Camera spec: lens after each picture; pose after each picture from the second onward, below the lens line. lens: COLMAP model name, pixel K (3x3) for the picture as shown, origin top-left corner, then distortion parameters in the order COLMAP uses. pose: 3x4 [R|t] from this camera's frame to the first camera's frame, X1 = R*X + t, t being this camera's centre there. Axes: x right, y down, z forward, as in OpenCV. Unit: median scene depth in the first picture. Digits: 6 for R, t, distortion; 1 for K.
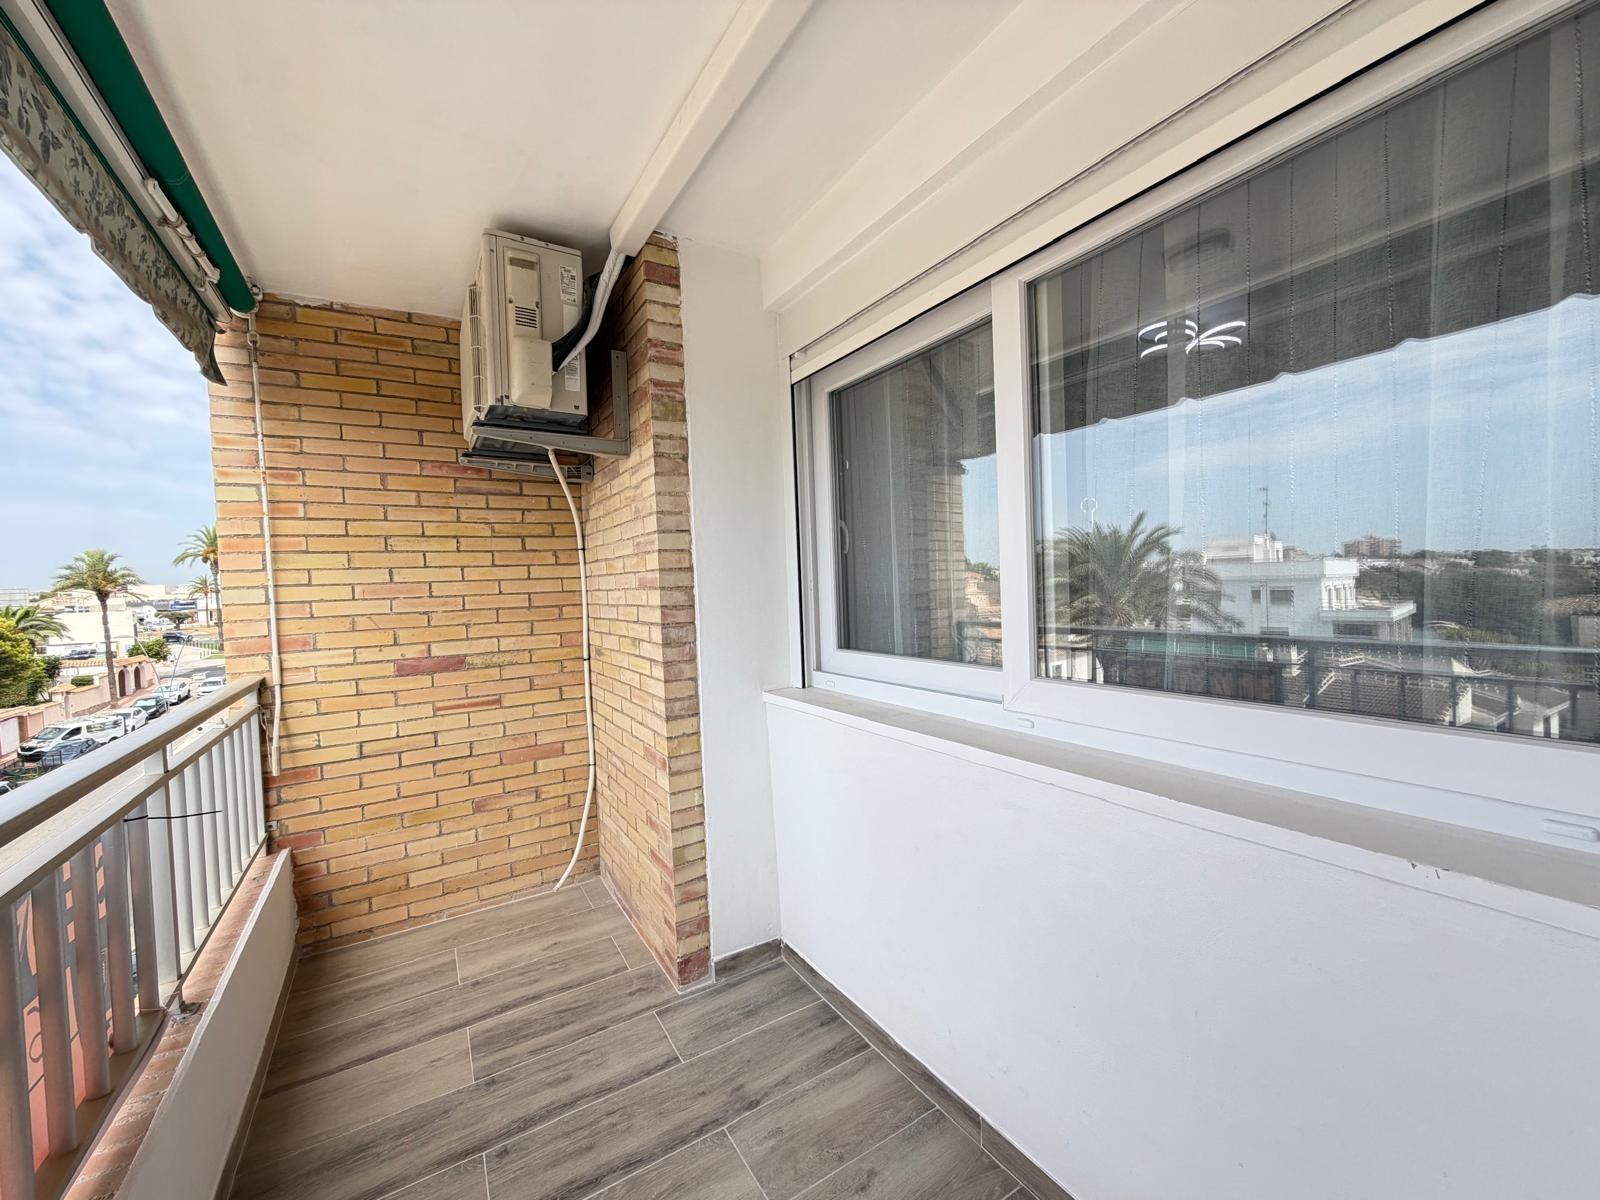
lens RADIAL K [[633.0, 0, 795.3], [0, 633.0, 605.1], [0, 0, 1]] dist [-0.000550, -0.000127]
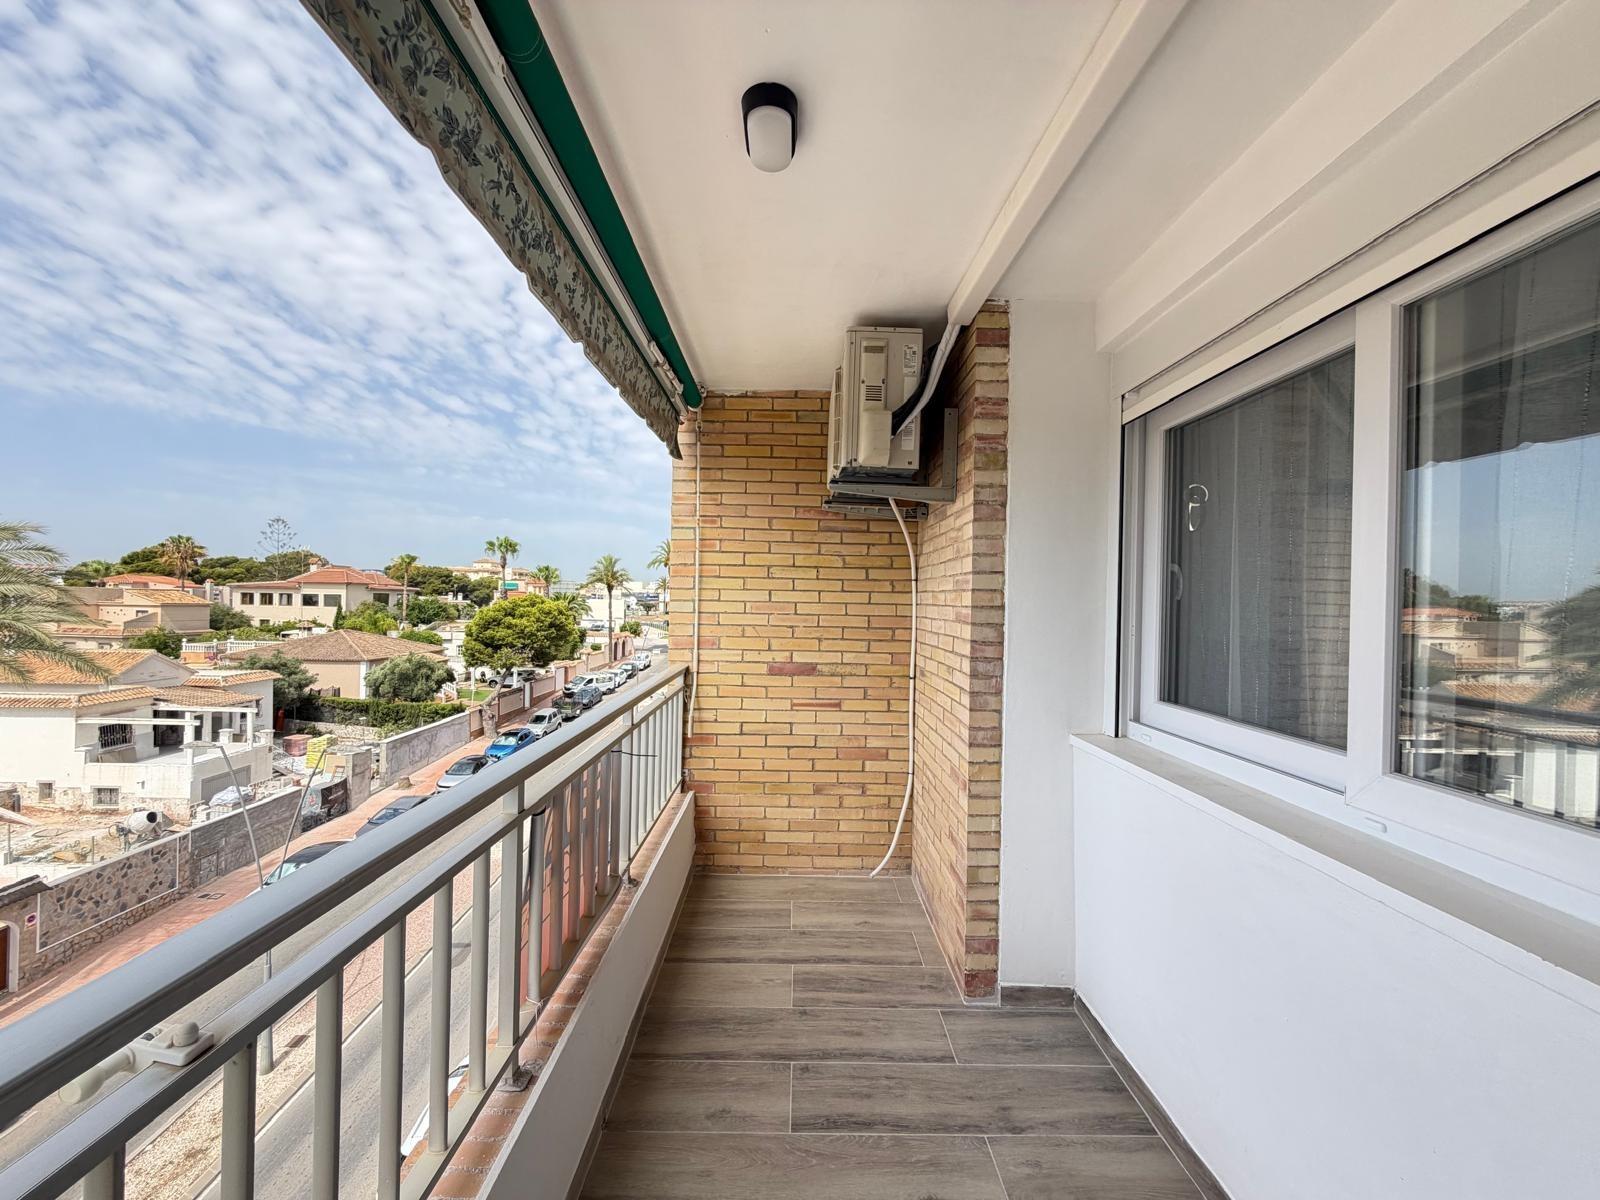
lens RADIAL K [[640.0, 0, 798.2], [0, 640.0, 602.8], [0, 0, 1]] dist [-0.001822, 0.001230]
pose [[0.854068, 0.057280, -0.516998, 0.097046], [-0.069059, 0.997606, -0.003555, -0.037822], [0.515557, 0.038739, 0.855979, -0.096496]]
